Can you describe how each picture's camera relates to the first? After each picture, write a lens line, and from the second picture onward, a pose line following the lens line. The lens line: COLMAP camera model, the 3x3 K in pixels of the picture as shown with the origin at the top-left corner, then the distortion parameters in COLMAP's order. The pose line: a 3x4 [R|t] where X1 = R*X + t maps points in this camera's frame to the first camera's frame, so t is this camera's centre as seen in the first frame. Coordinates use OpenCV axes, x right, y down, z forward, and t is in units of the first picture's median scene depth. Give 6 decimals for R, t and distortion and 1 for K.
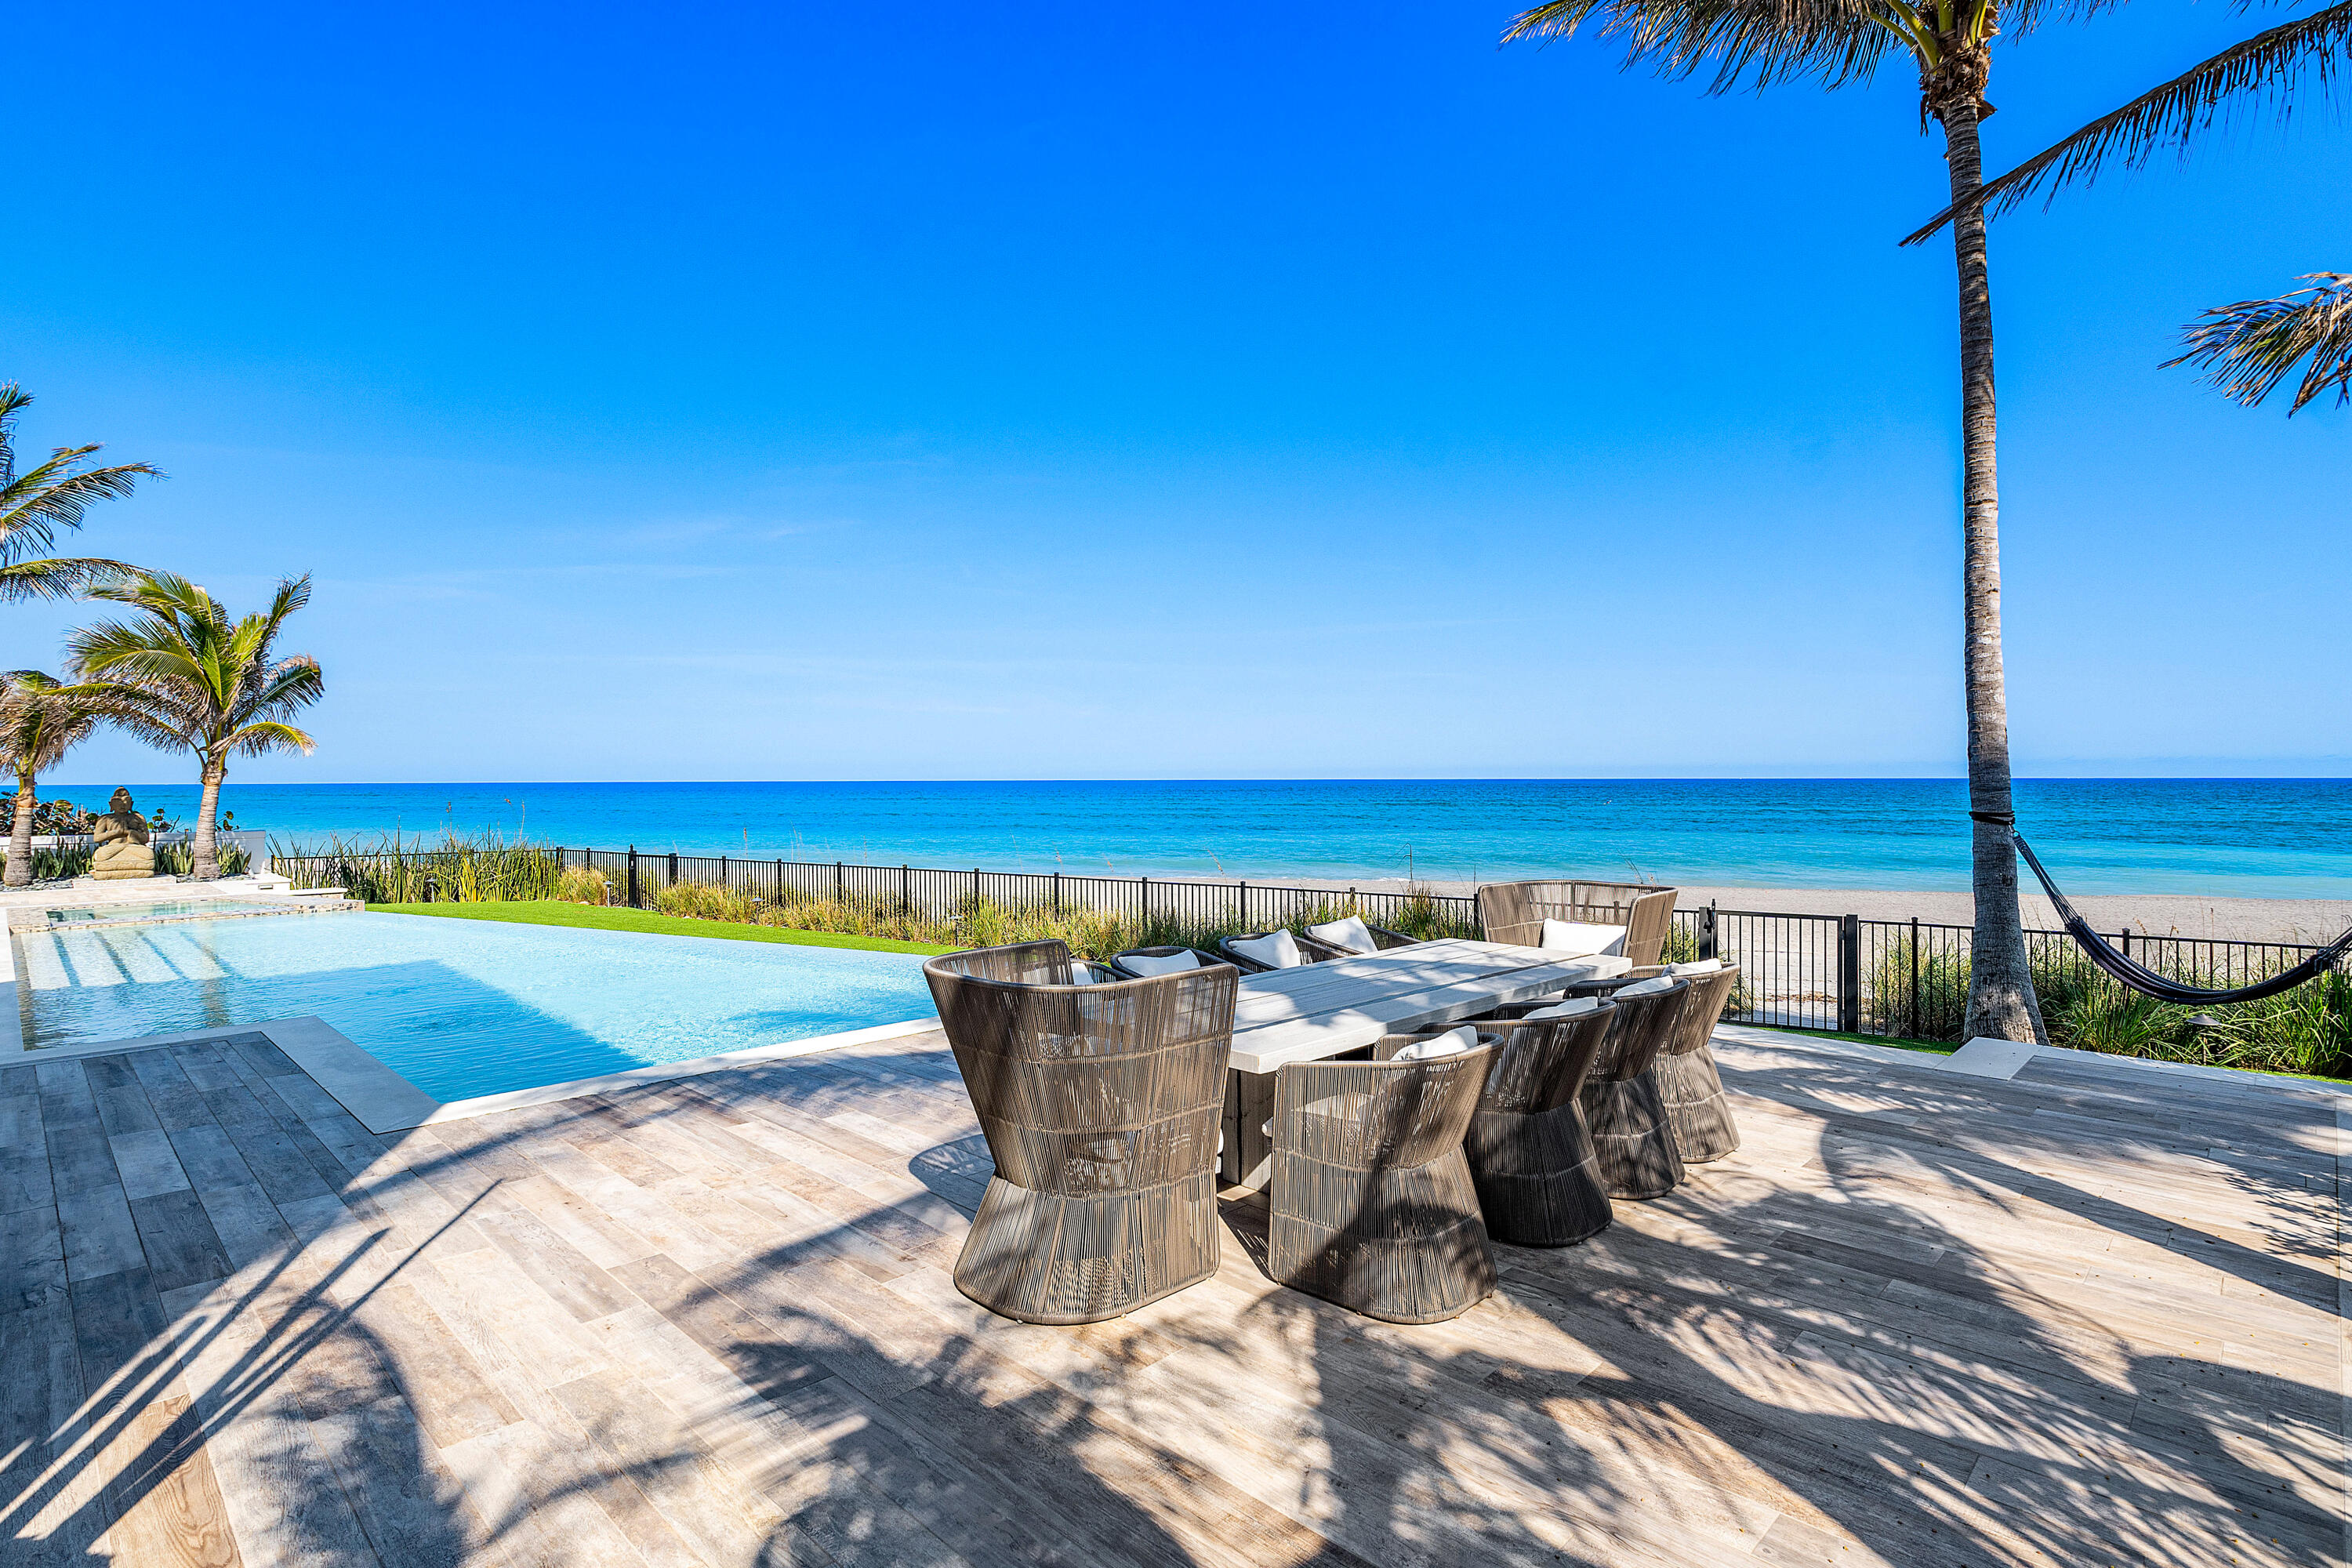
lens RADIAL K [[1124.1, 0, 1237.7], [0, 1124.1, 776.0], [0, 0, 1]] dist [0.000298, -0.000166]
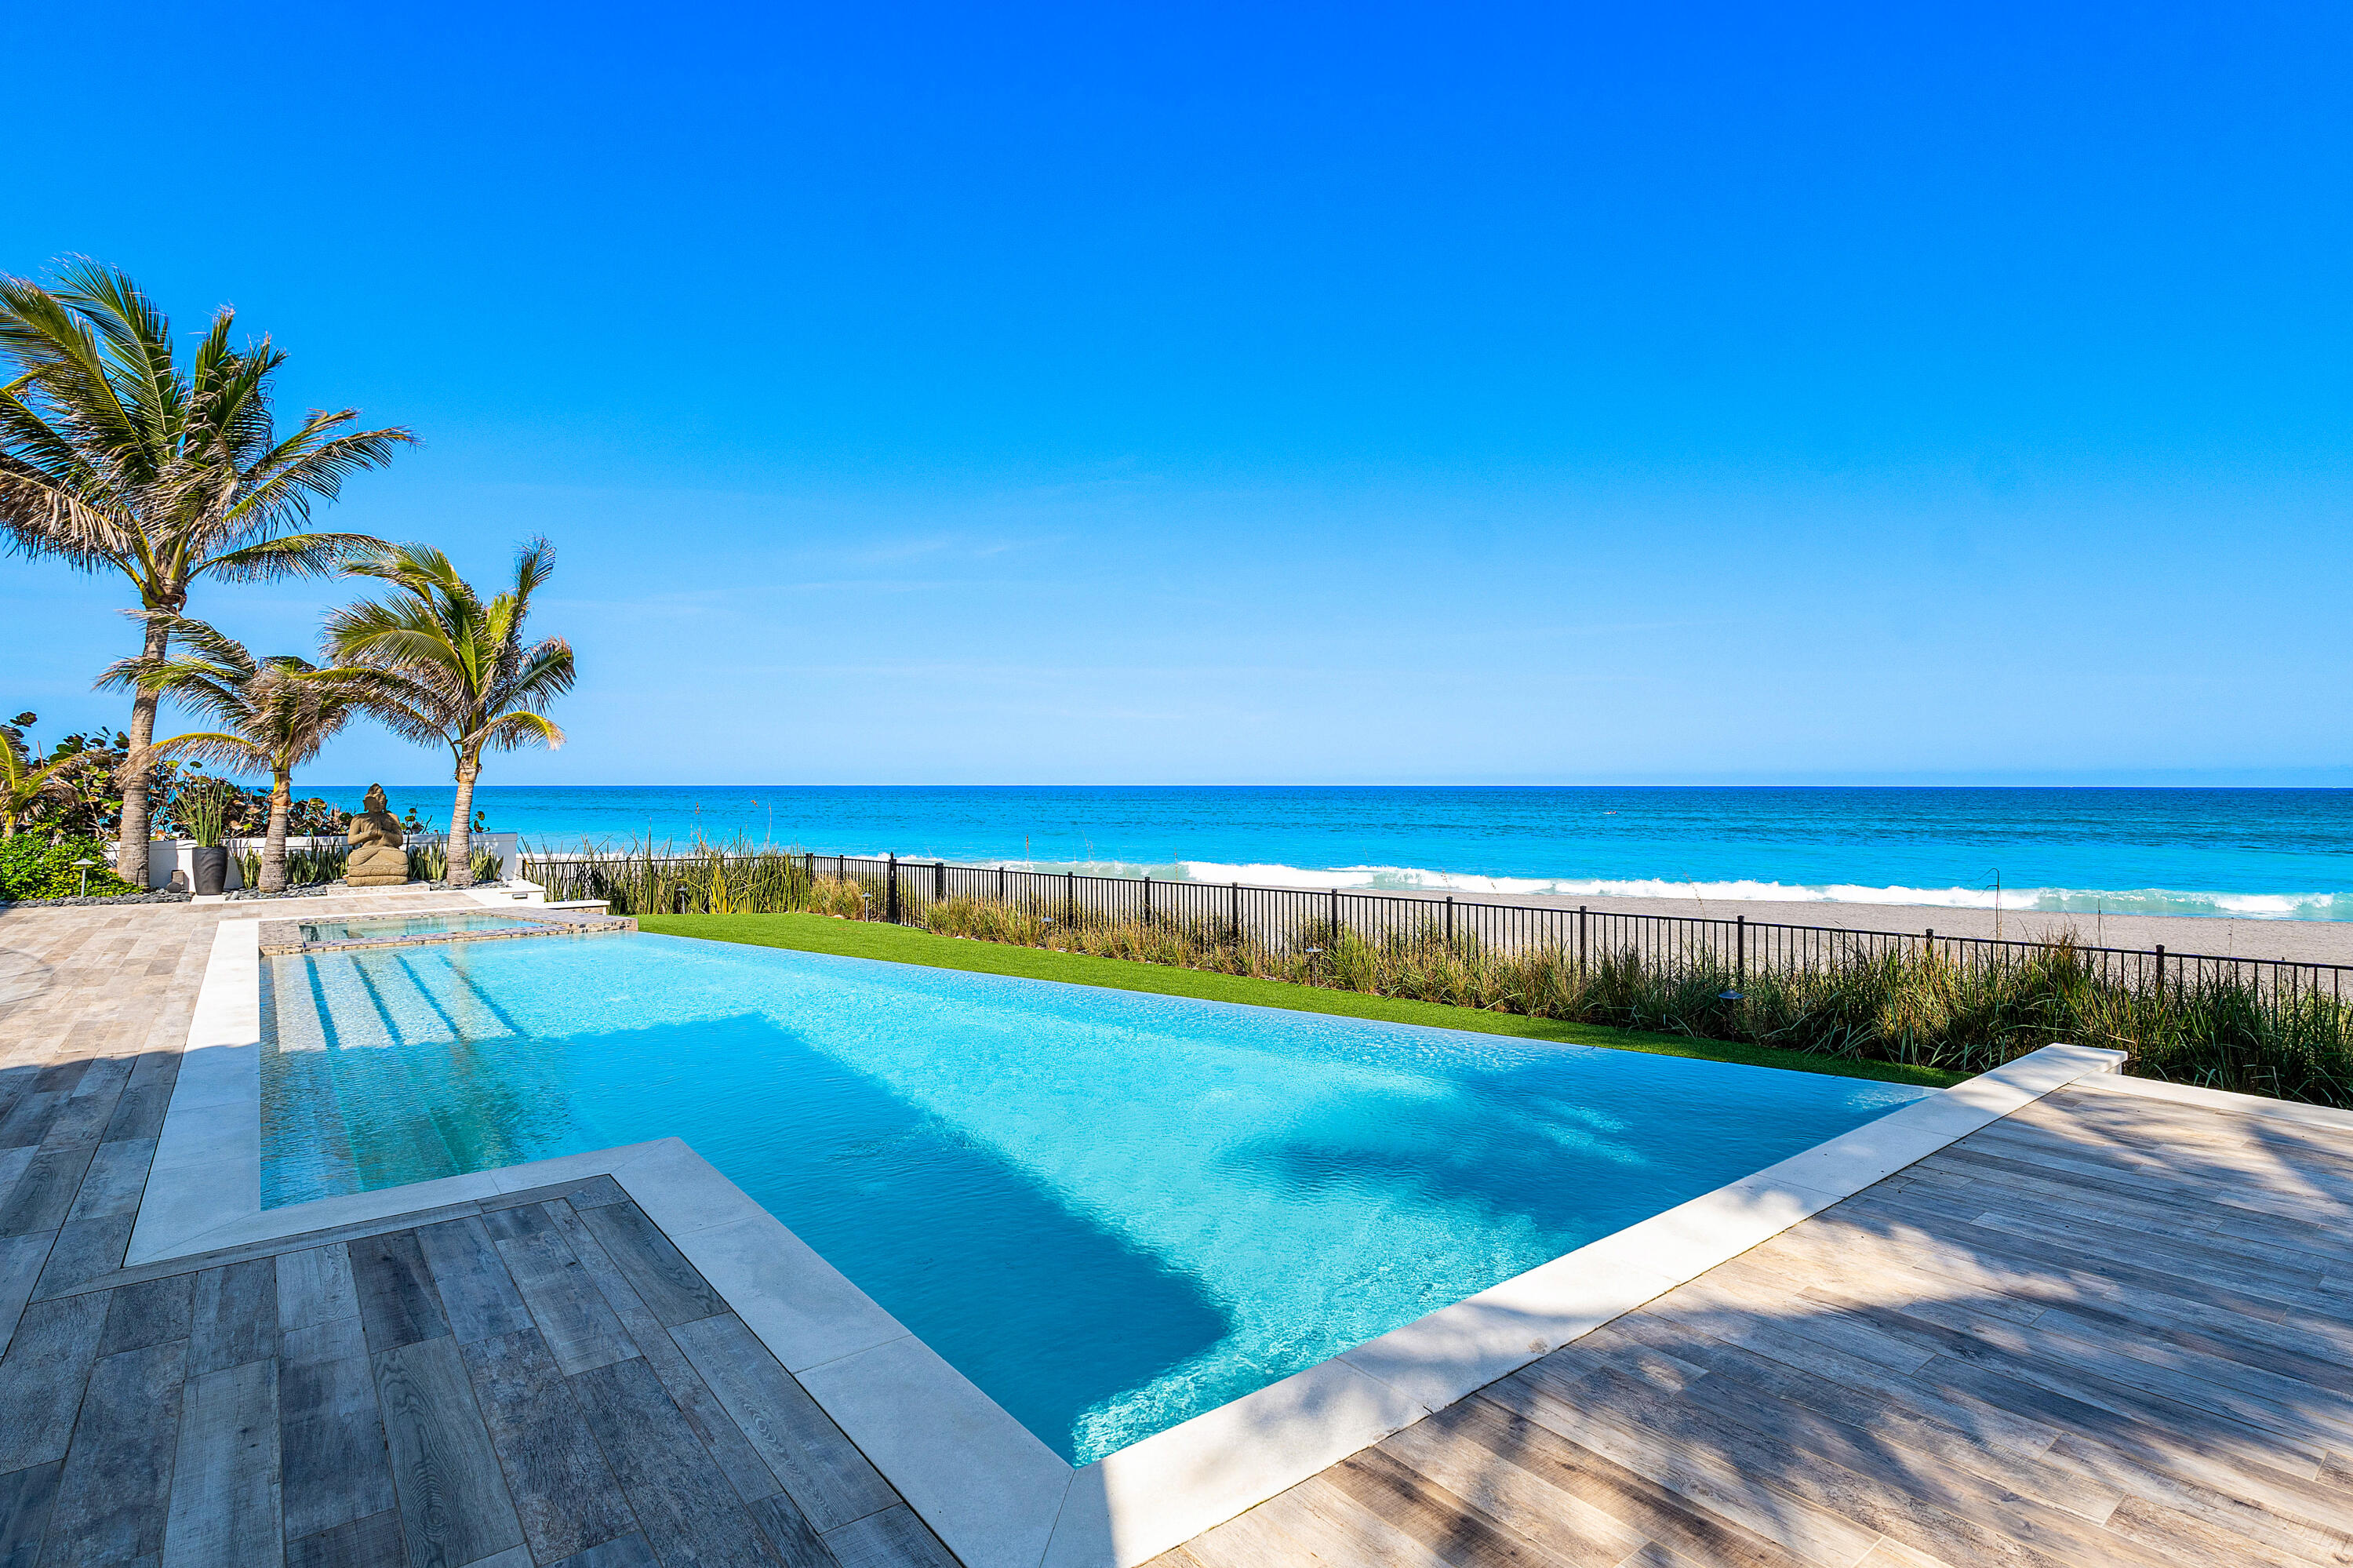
lens RADIAL K [[1160.9, 0, 1260.3], [0, 1160.9, 773.3], [0, 0, 1]] dist [0.002657, -0.000721]
pose [[0.992182, 0.003316, -0.124756, -0.169244], [-0.003908, 0.999982, -0.004498, 0.002864], [0.124739, 0.004951, 0.992177, 0.160345]]
